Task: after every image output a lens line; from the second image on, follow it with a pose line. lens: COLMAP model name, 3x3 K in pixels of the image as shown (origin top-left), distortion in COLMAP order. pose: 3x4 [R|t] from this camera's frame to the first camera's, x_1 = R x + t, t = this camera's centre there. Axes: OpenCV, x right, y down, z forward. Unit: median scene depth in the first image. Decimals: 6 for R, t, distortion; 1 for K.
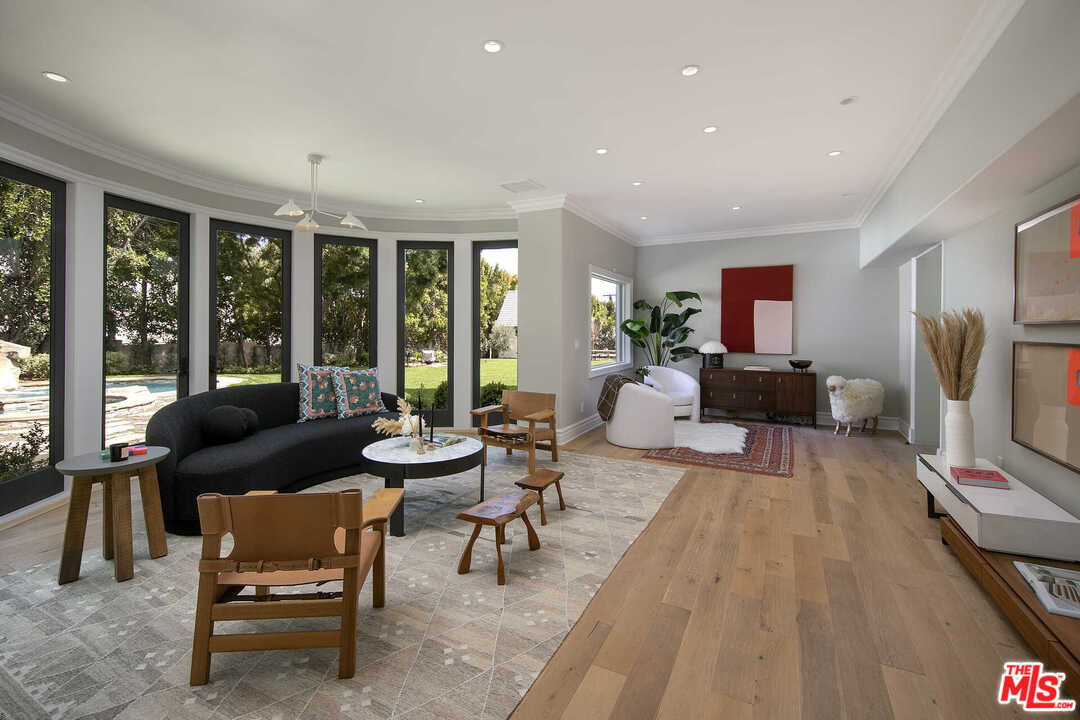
lens RADIAL K [[506.2, 0, 538.7], [0, 506.2, 327.6], [0, 0, 1]] dist [-0.001667, -0.000274]
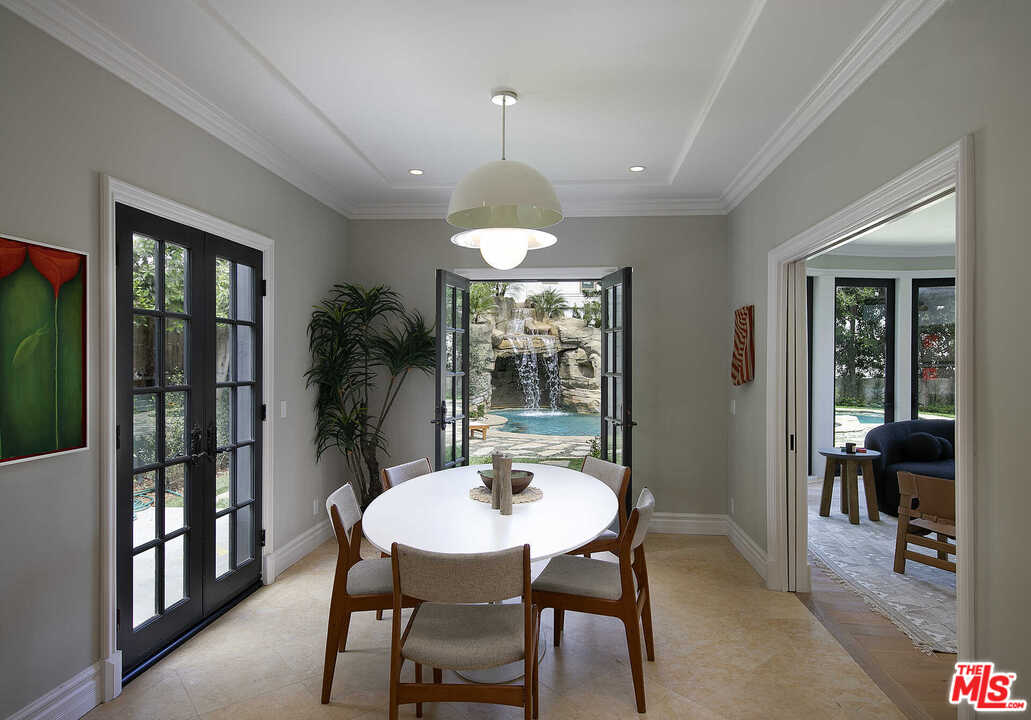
lens RADIAL K [[522.1, 0, 515.5], [0, 522.1, 360.0], [0, 0, 1]] dist [-0.000315, -0.000170]
pose [[0.329940, -0.000314, -0.944002, 0.068002], [-0.002133, 0.999997, -0.001079, -0.006660], [0.944000, 0.002369, 0.329938, -0.096987]]
